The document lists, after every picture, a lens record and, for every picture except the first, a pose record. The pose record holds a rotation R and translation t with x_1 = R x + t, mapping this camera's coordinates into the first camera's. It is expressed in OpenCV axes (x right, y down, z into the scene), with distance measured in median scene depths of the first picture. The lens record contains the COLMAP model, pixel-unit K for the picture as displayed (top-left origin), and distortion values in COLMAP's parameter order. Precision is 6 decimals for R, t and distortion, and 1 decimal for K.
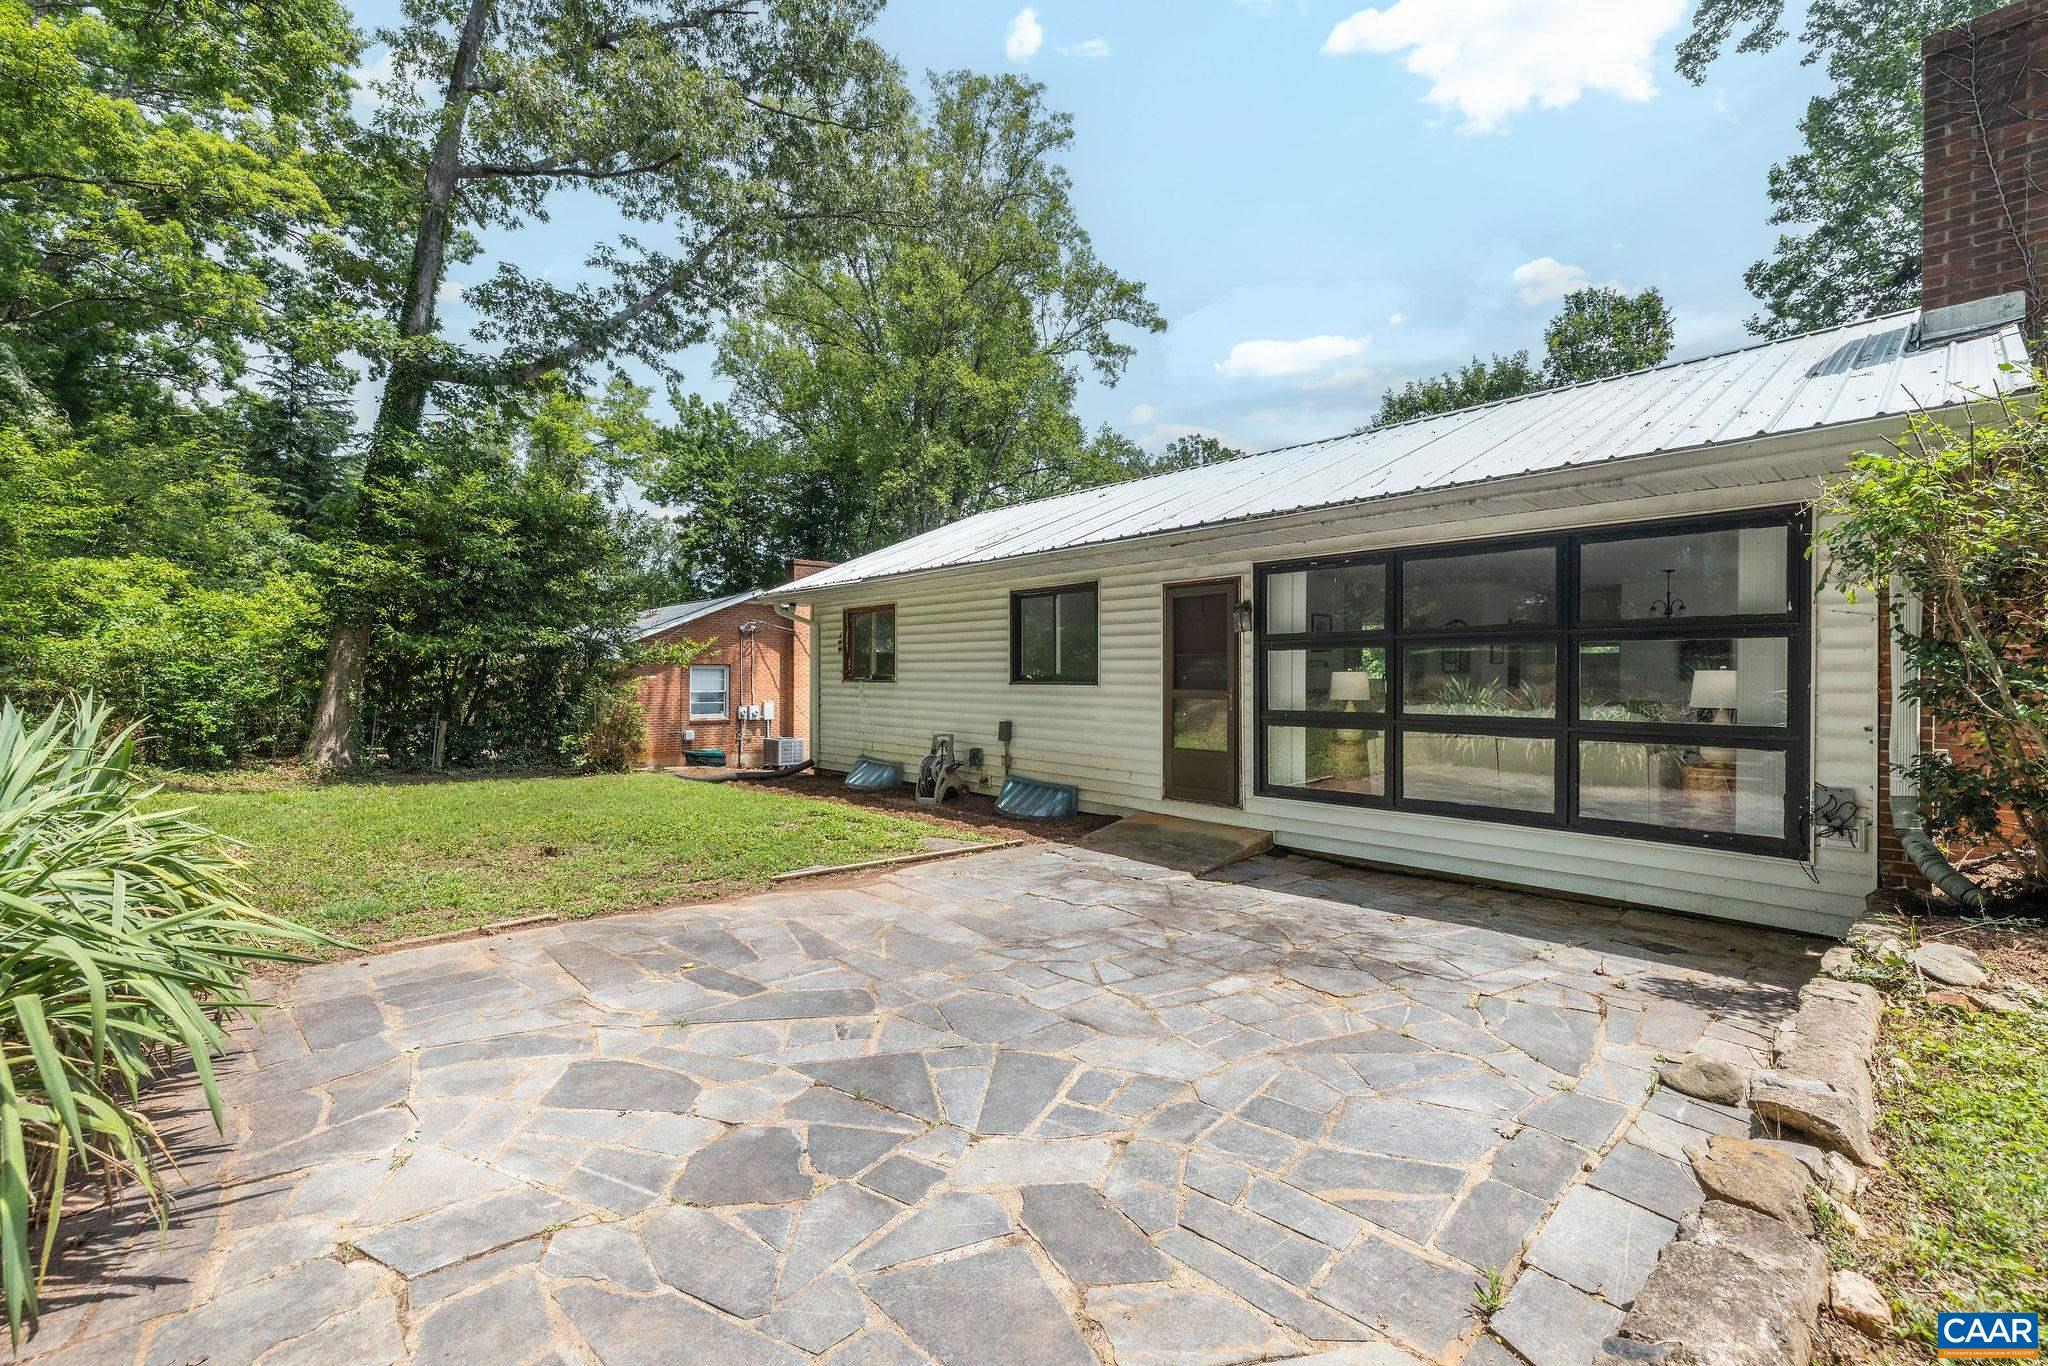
lens RADIAL K [[863.4, 0, 1023.8], [0, 863.4, 683.2], [0, 0, 1]] dist [0.001207, -0.000286]
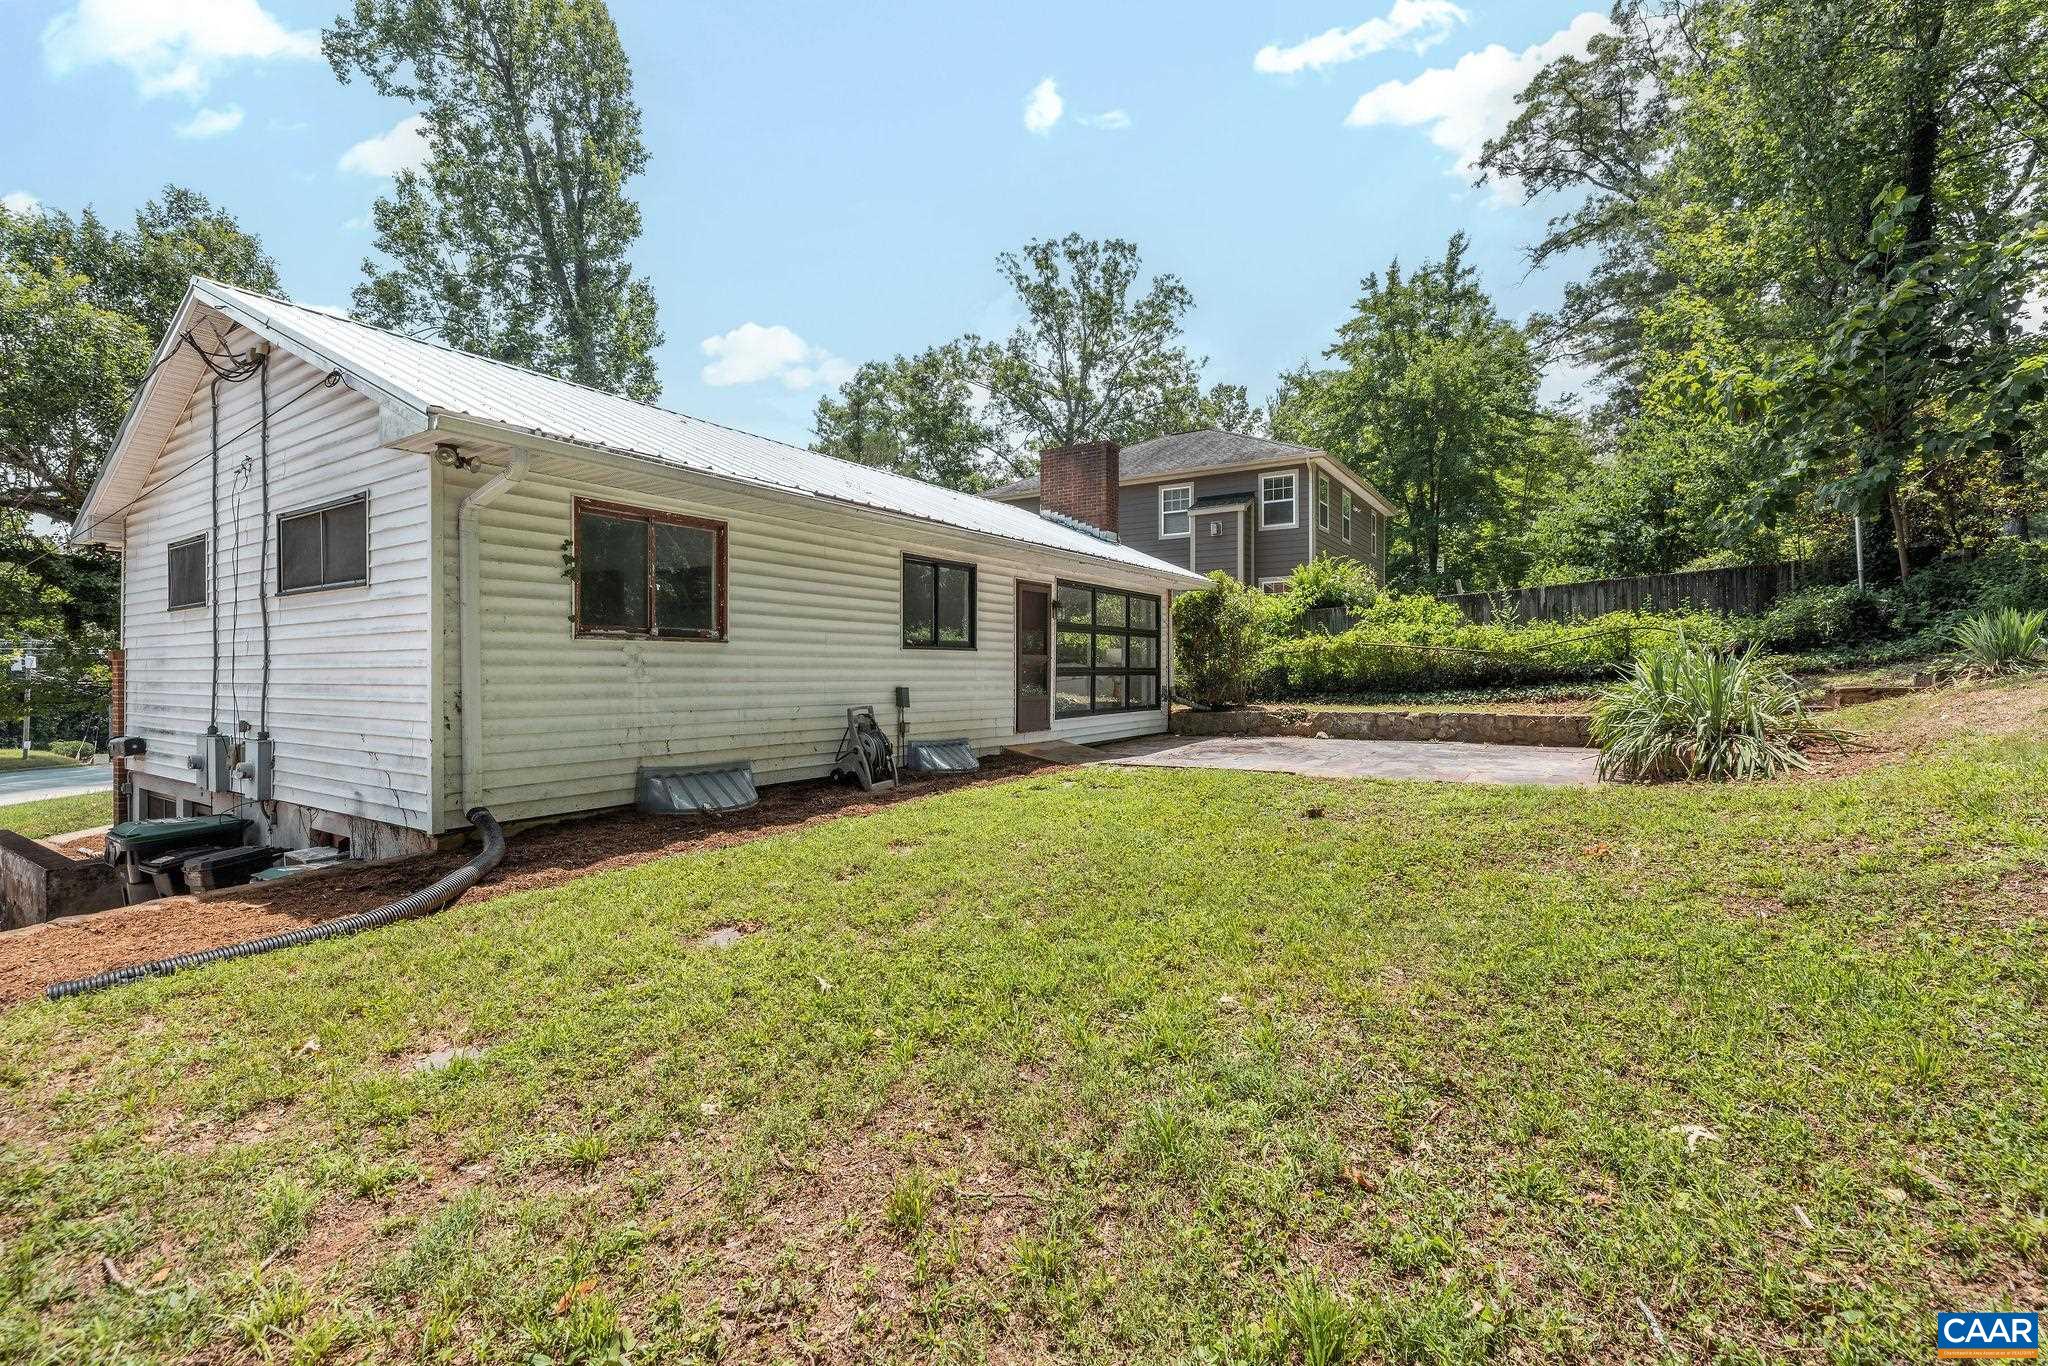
lens RADIAL K [[863.4, 0, 1028.2], [0, 863.4, 677.0], [0, 0, 1]] dist [0.001207, -0.000286]
pose [[-0.244473, -0.007066, 0.969630, -1.854442], [0.008804, 0.999916, 0.009506, 0.046981], [-0.969616, 0.010861, -0.244390, 2.066560]]
